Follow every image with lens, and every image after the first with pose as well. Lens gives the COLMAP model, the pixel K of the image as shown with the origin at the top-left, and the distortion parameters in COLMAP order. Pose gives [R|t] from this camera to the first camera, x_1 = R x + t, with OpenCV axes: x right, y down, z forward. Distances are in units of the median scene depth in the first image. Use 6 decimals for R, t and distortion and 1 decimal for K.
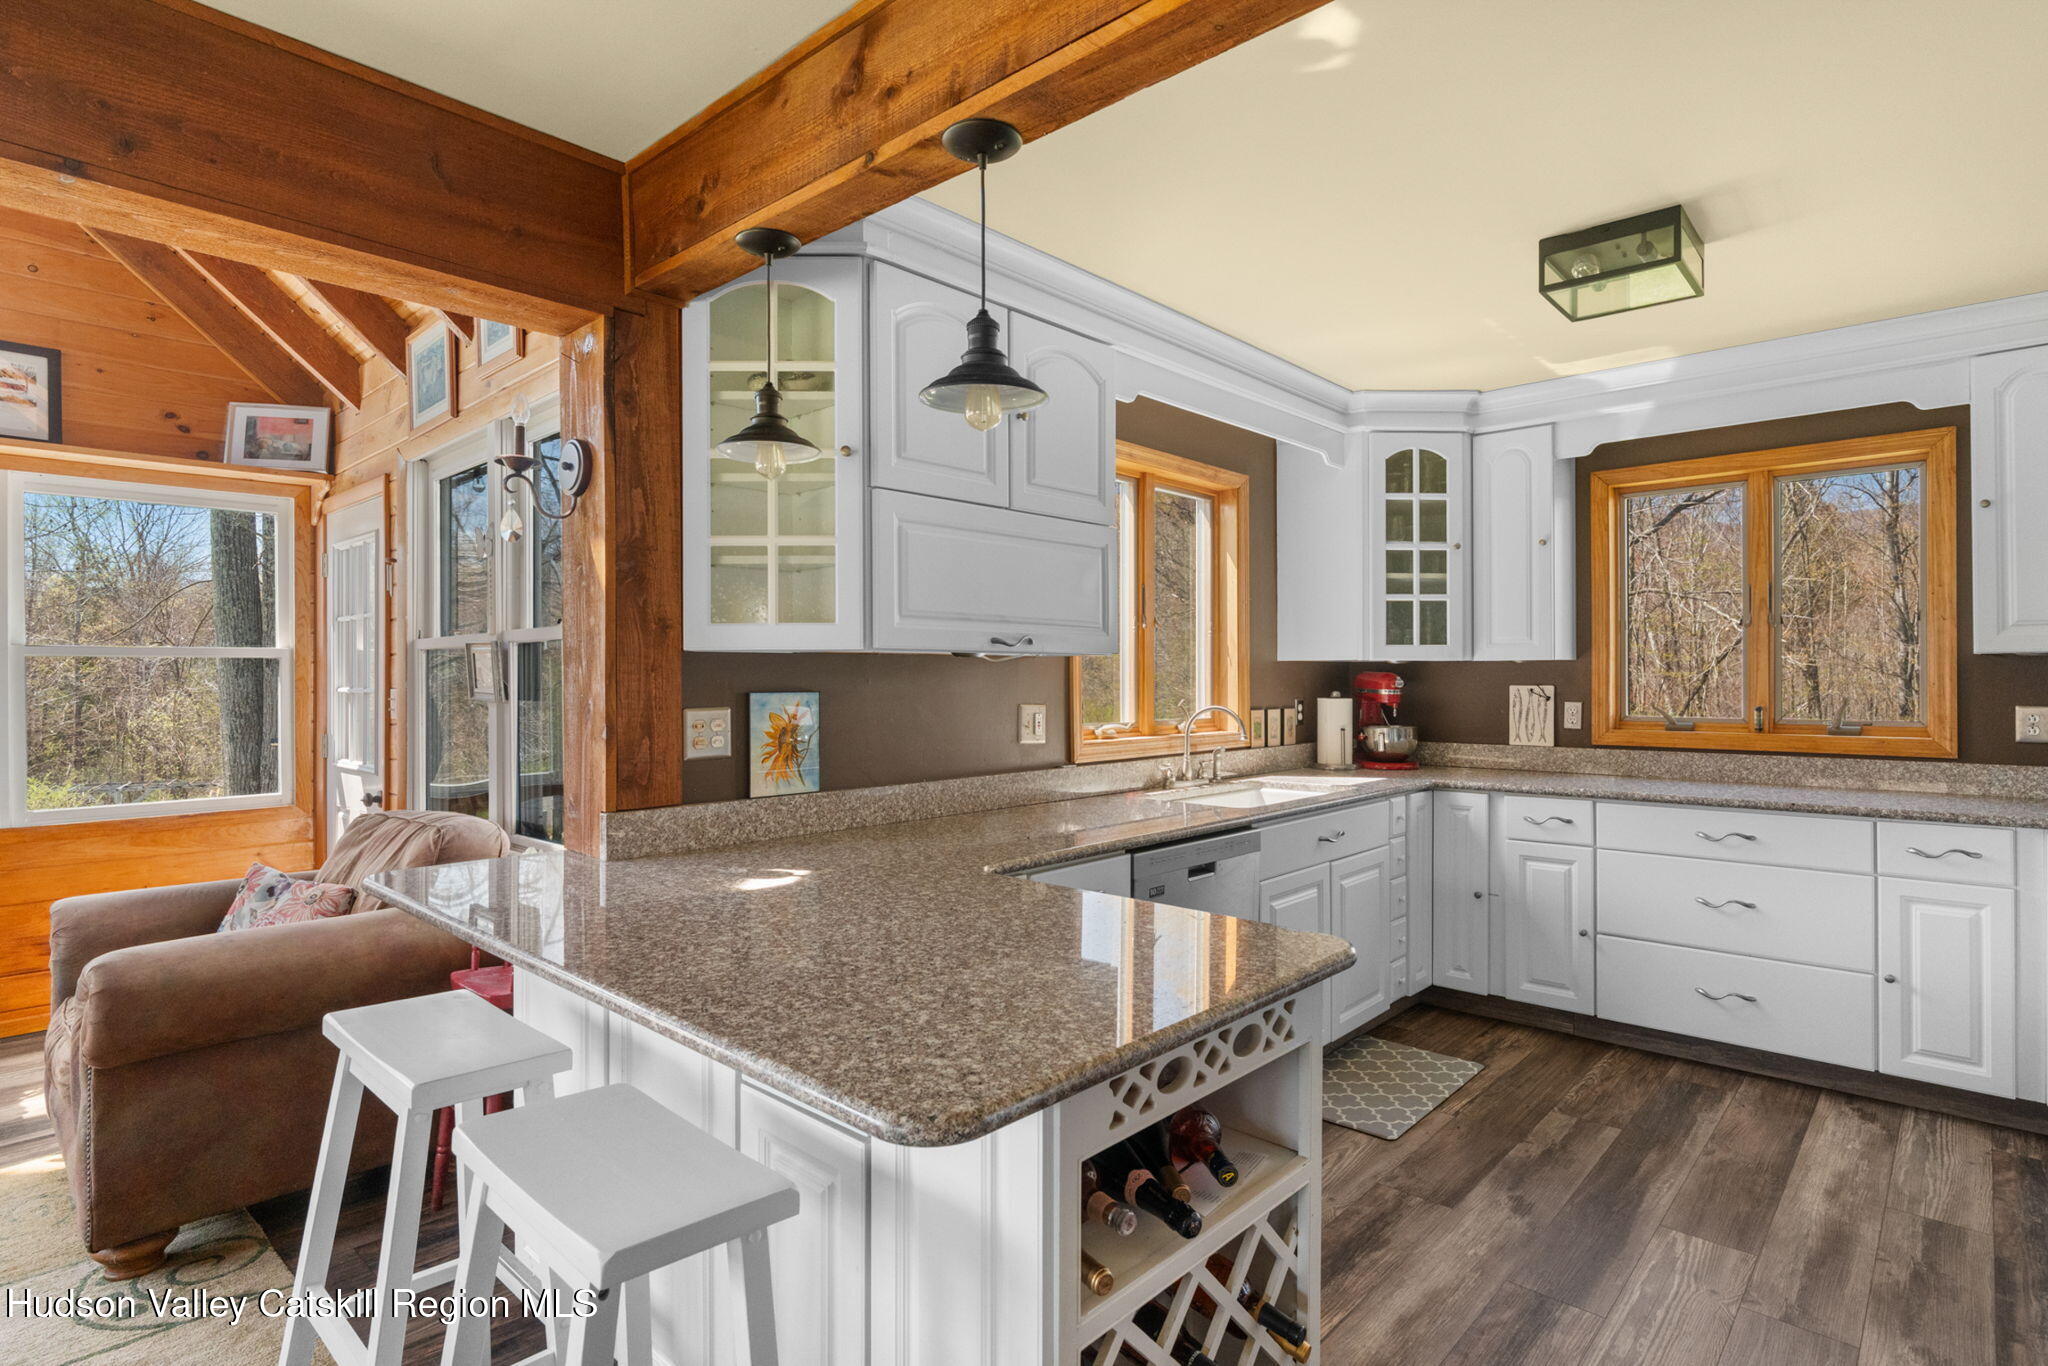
lens RADIAL K [[1039.2, 0, 1024.0], [0, 1039.2, 683.0], [0, 0, 1]] dist [-0.004111, -0.000030]
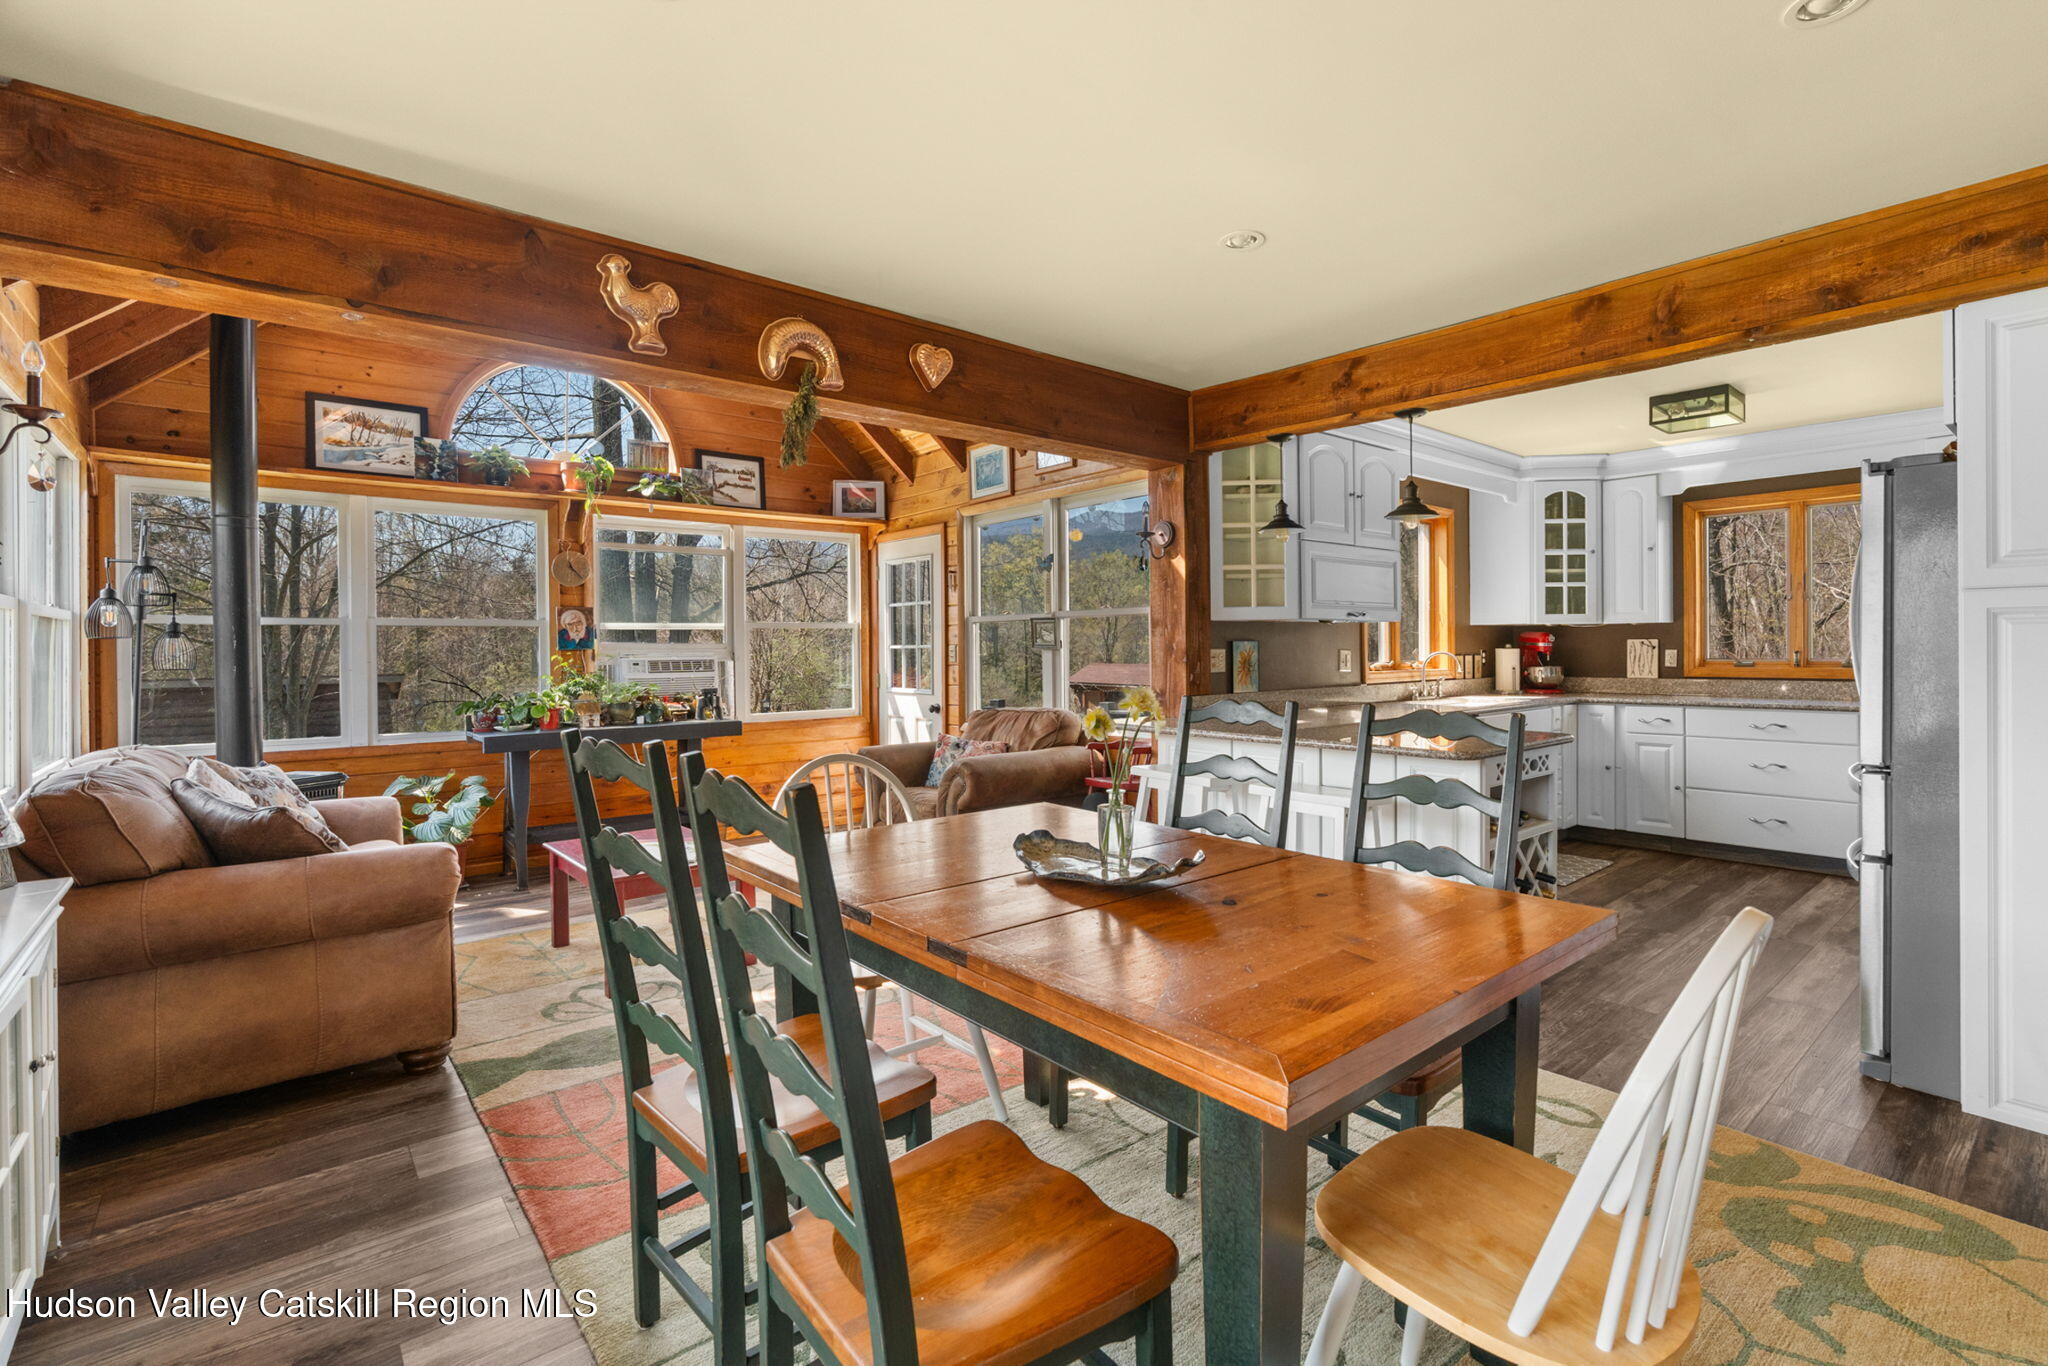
lens RADIAL K [[930.9, 0, 1028.9], [0, 930.9, 660.9], [0, 0, 1]] dist [-0.004855, 0.001650]
pose [[0.992502, -0.004528, -0.122145, -0.283511], [0.005676, 0.999943, 0.009056, 0.018918], [0.122097, -0.009682, 0.992471, -0.552313]]
